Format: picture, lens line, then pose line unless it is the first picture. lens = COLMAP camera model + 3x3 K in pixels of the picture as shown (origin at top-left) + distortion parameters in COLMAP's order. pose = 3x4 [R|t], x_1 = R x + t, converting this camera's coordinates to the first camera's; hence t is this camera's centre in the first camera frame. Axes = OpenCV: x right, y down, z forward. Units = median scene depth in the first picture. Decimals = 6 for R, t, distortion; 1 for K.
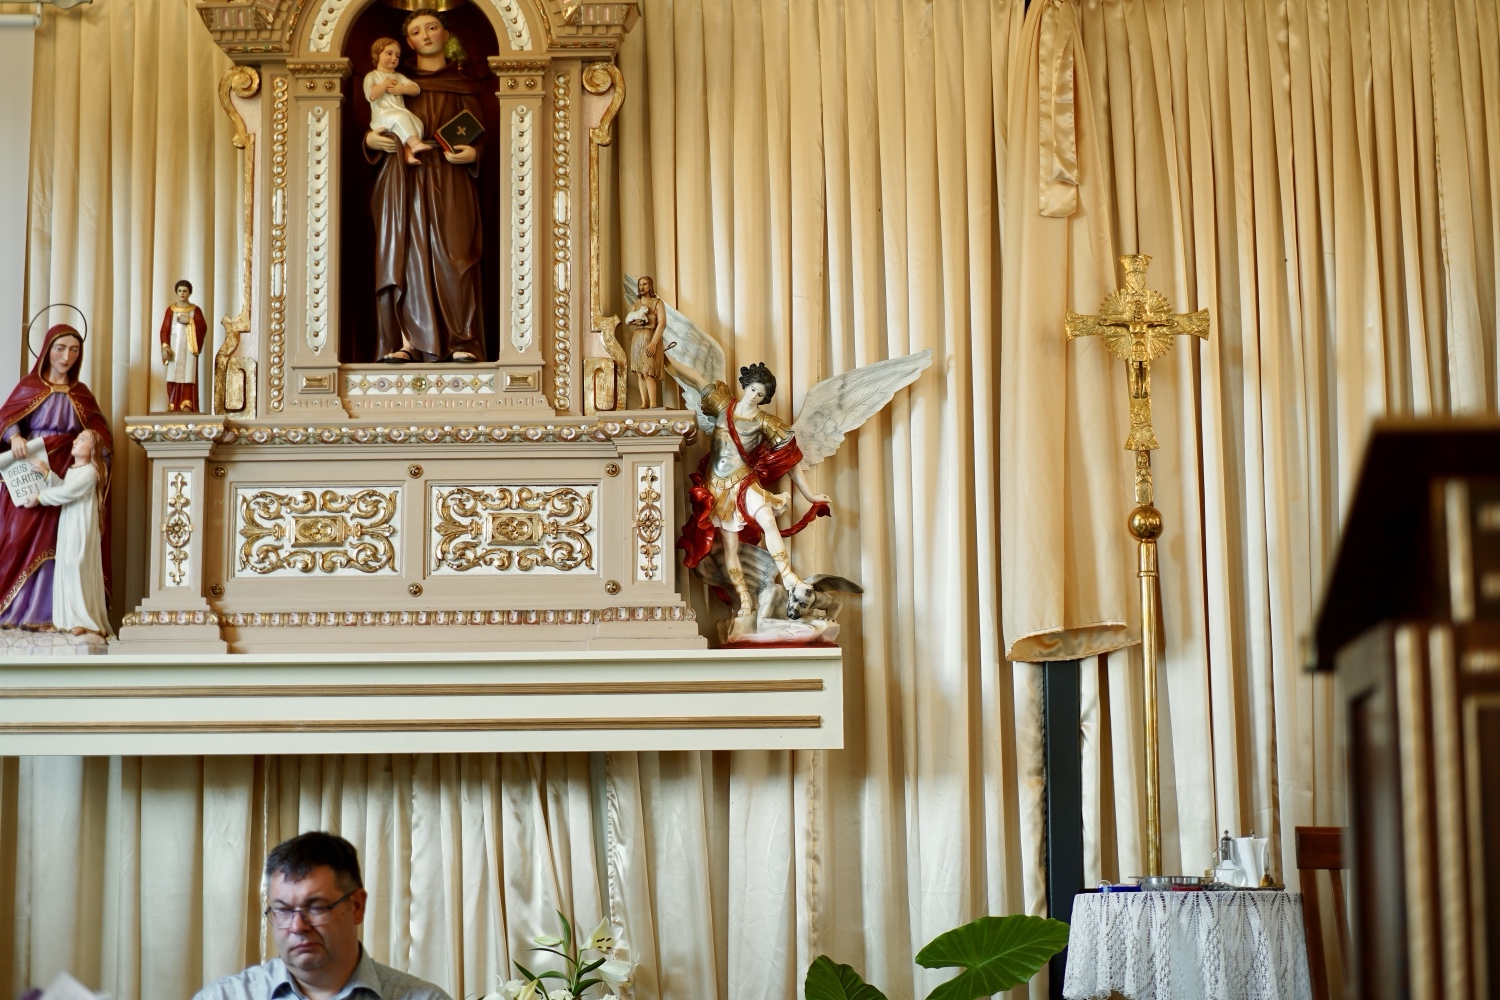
lens RADIAL K [[3125.5, 0, 740.4], [0, 3125.5, 496.8], [0, 0, 1]] dist [0.107141, -0.863601]
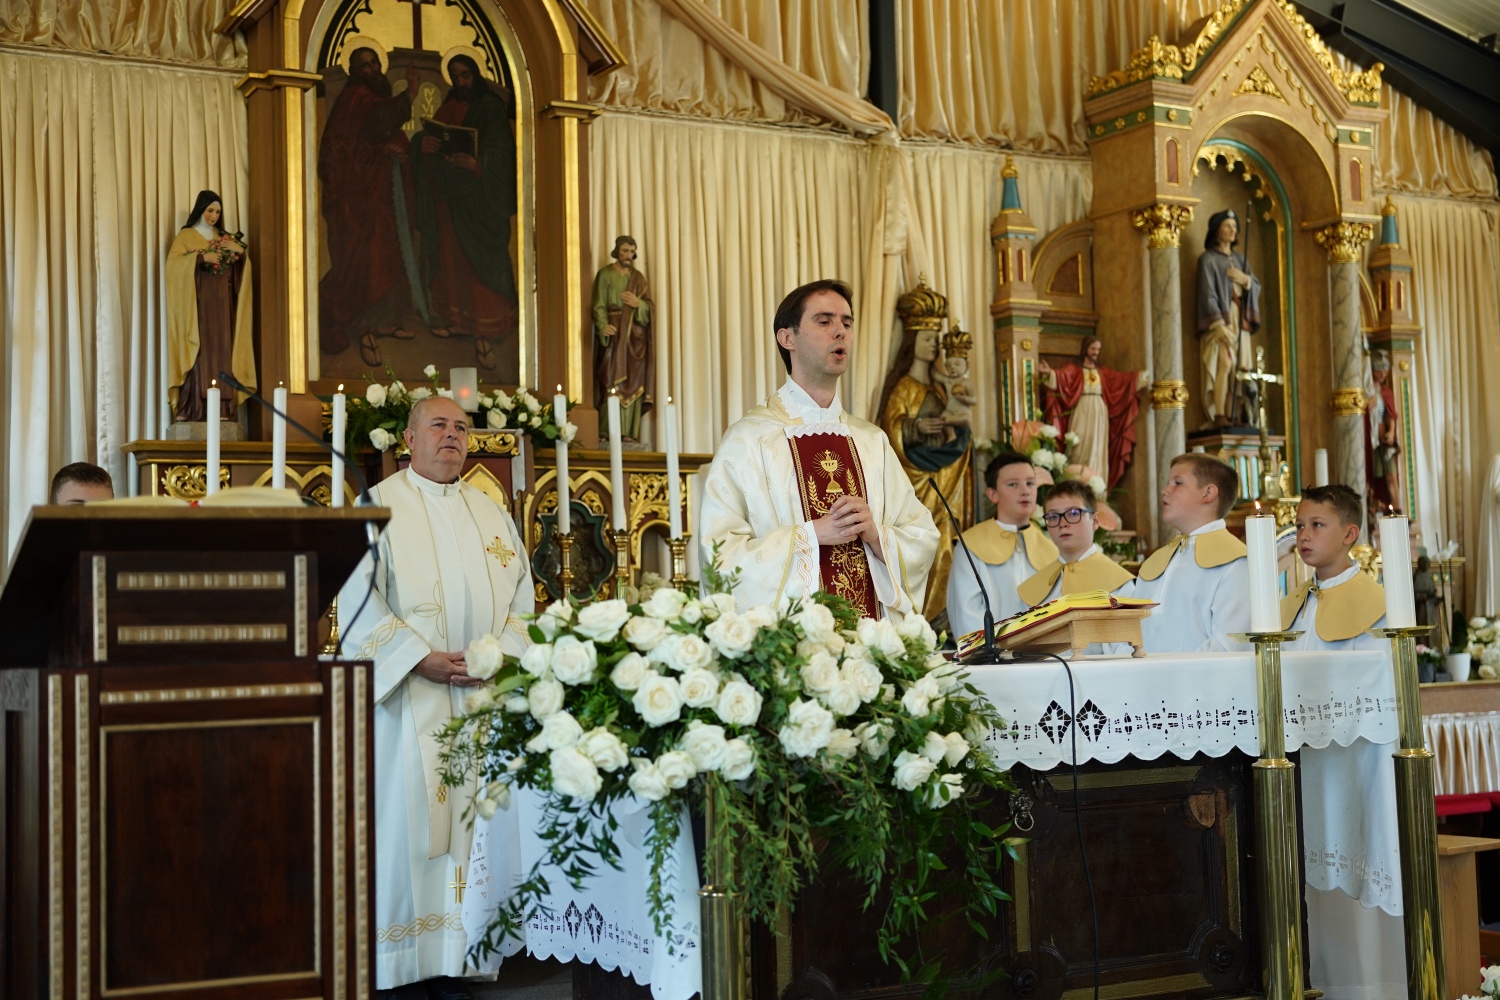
lens RADIAL K [[2051.1, 0, 743.9], [0, 2051.1, 502.0], [0, 0, 1]] dist [0.001845, 0.032322]
pose [[0.861692, 0.022855, 0.506917, 0.013793], [-0.058696, 0.996769, 0.054835, -0.038513], [-0.504026, -0.077005, 0.860249, 0.068322]]
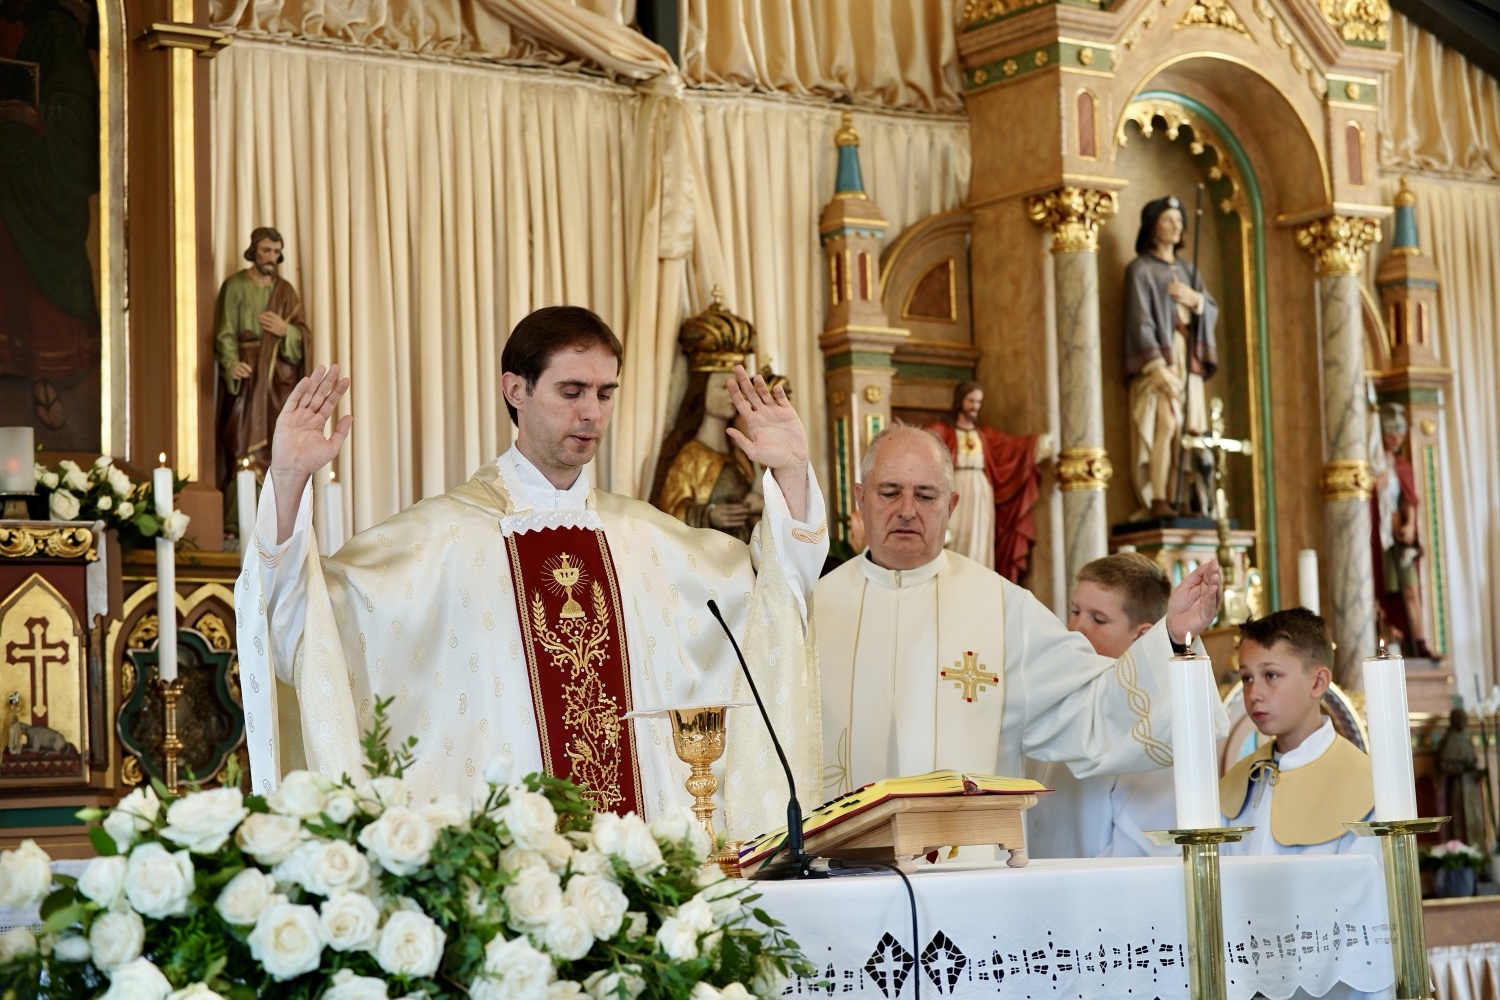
lens RADIAL K [[3125.5, 0, 740.4], [0, 3125.5, 496.8], [0, 0, 1]] dist [0.107141, -0.863601]
pose [[0.814365, 0.045368, 0.578577, 0.012834], [-0.062404, 0.998005, 0.009578, -0.042495], [-0.576988, -0.043906, 0.815572, 0.053143]]
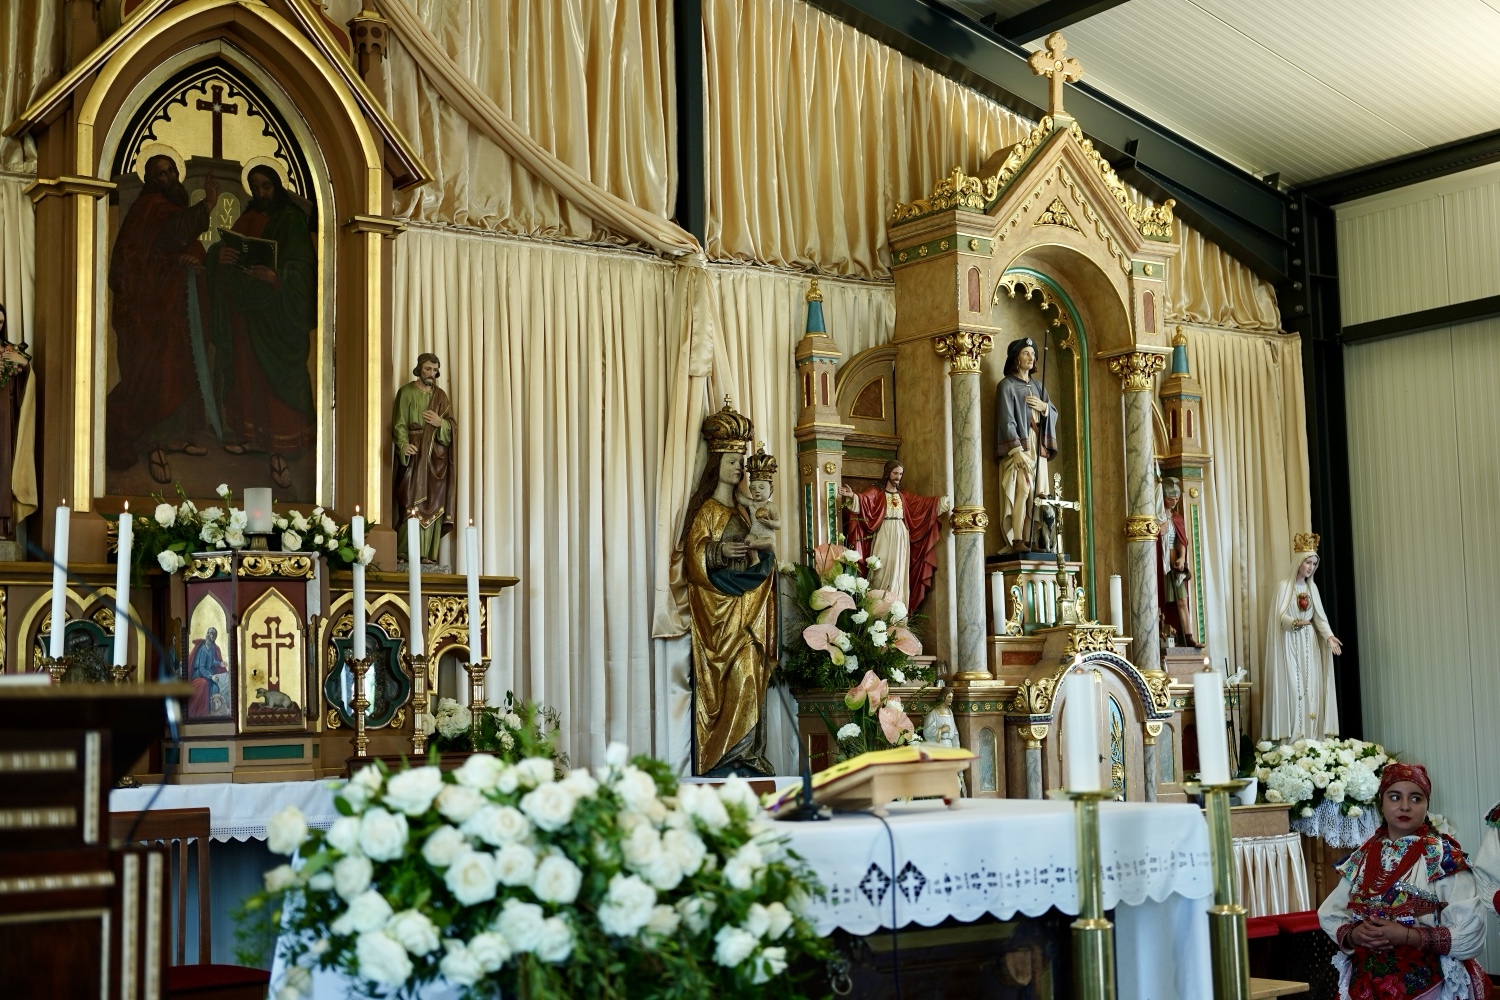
lens RADIAL K [[2046.9, 0, 744.1], [0, 2046.9, 497.4], [0, 0, 1]] dist [-0.001099, 0.044346]
pose [[0.804153, 0.061104, 0.591273, 0.014598], [-0.075526, 0.997144, -0.000329, -0.052580], [-0.589604, -0.044391, 0.806471, 0.086466]]
